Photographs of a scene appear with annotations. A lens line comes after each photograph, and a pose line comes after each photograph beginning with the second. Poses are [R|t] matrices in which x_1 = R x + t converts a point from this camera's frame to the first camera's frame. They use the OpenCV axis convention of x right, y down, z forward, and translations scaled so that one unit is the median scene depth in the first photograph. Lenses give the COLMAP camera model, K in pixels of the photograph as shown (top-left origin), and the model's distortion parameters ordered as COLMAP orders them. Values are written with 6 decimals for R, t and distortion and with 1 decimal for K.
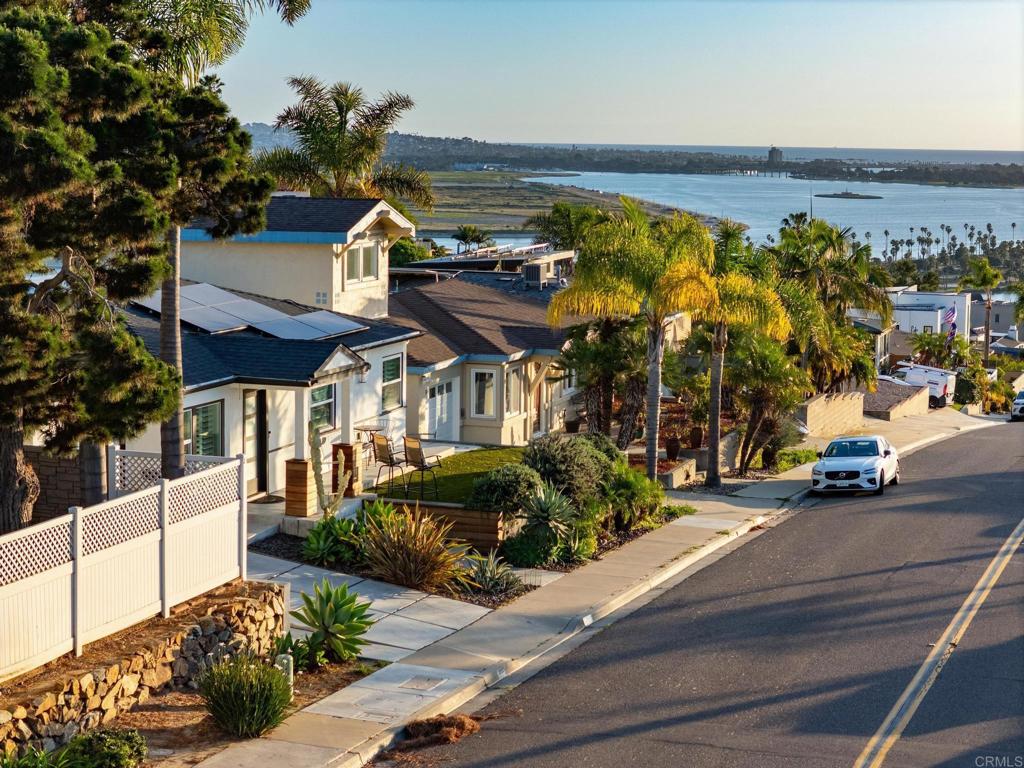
lens RADIAL K [[2040.4, 0, 514.9], [0, 2040.4, 383.7], [0, 0, 1]] dist [-0.123328, 0.000000]
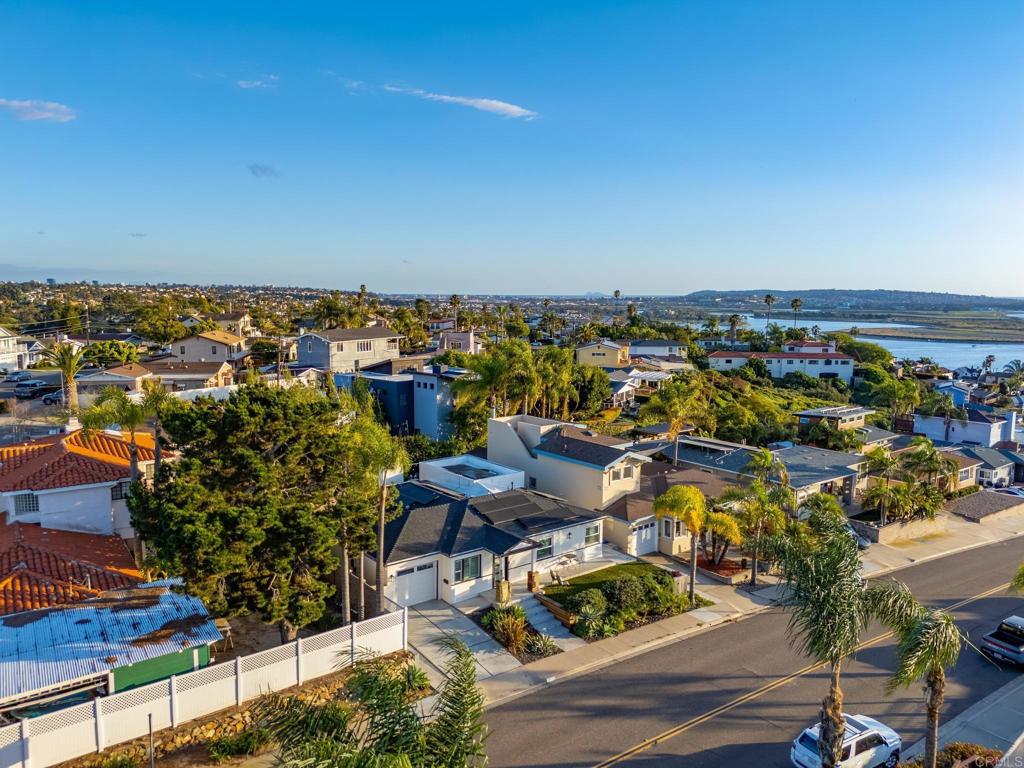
lens RADIAL K [[746.9, 0, 511.5], [0, 746.9, 375.9], [0, 0, 1]] dist [0.069001, -0.056326]
pose [[0.835463, 0.052866, -0.546998, 0.351827], [-0.059951, 0.998189, 0.004906, -0.193000], [0.546267, 0.028694, 0.837120, 0.098193]]
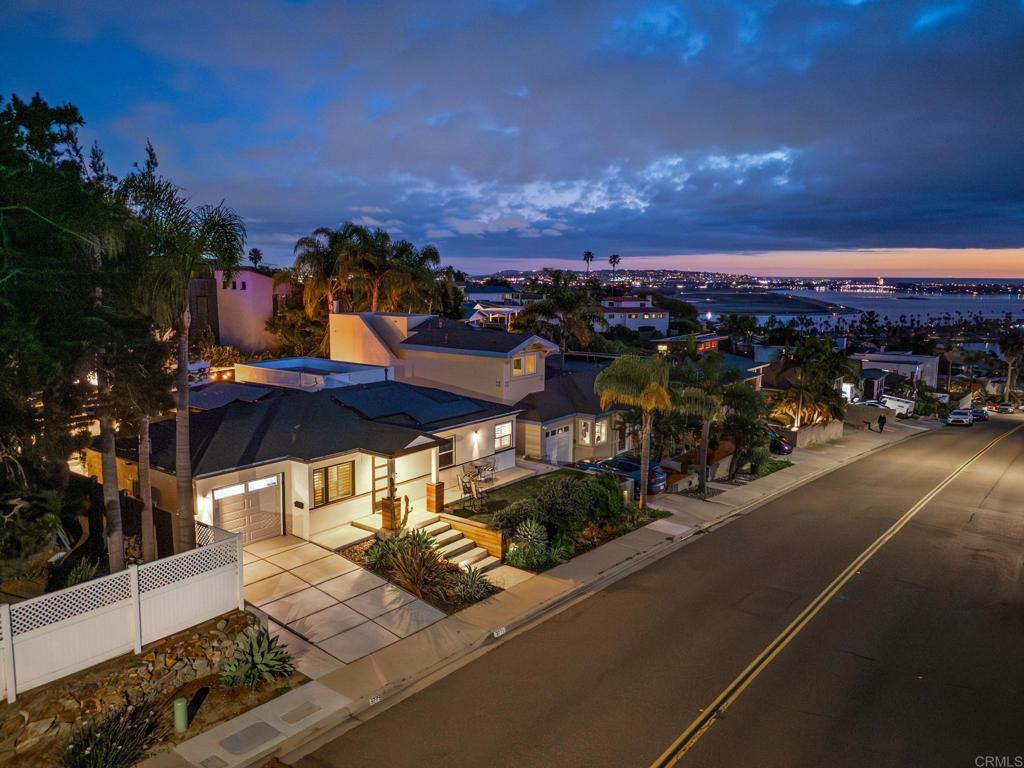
lens RADIAL K [[746.9, 0, 512.6], [0, 746.9, 379.4], [0, 0, 1]] dist [0.069001, -0.056326]
pose [[0.948042, 0.040978, -0.315495, 0.153914], [-0.035373, 0.999098, 0.023476, -0.065610], [0.316172, -0.011096, 0.948637, 0.311379]]
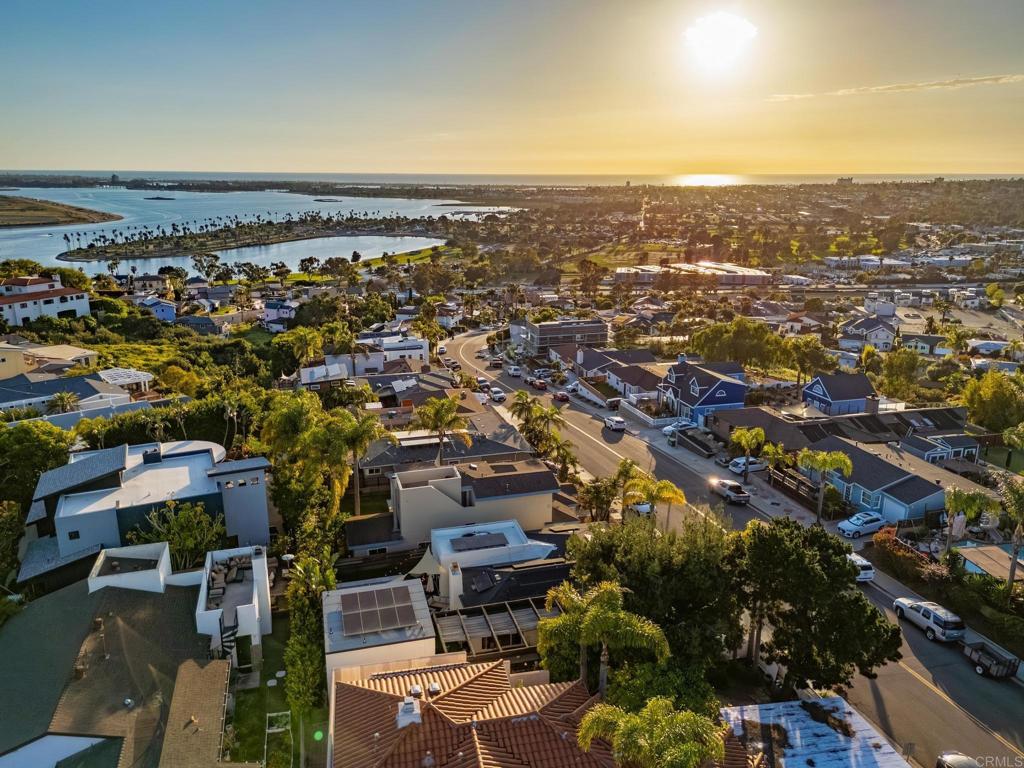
lens RADIAL K [[746.9, 0, 517.1], [0, 746.9, 386.8], [0, 0, 1]] dist [0.069001, -0.056326]
pose [[0.817864, -0.166648, 0.550751, -0.820430], [0.072494, 0.979359, 0.188683, -0.487792], [-0.570827, -0.114391, 0.813063, 0.035497]]
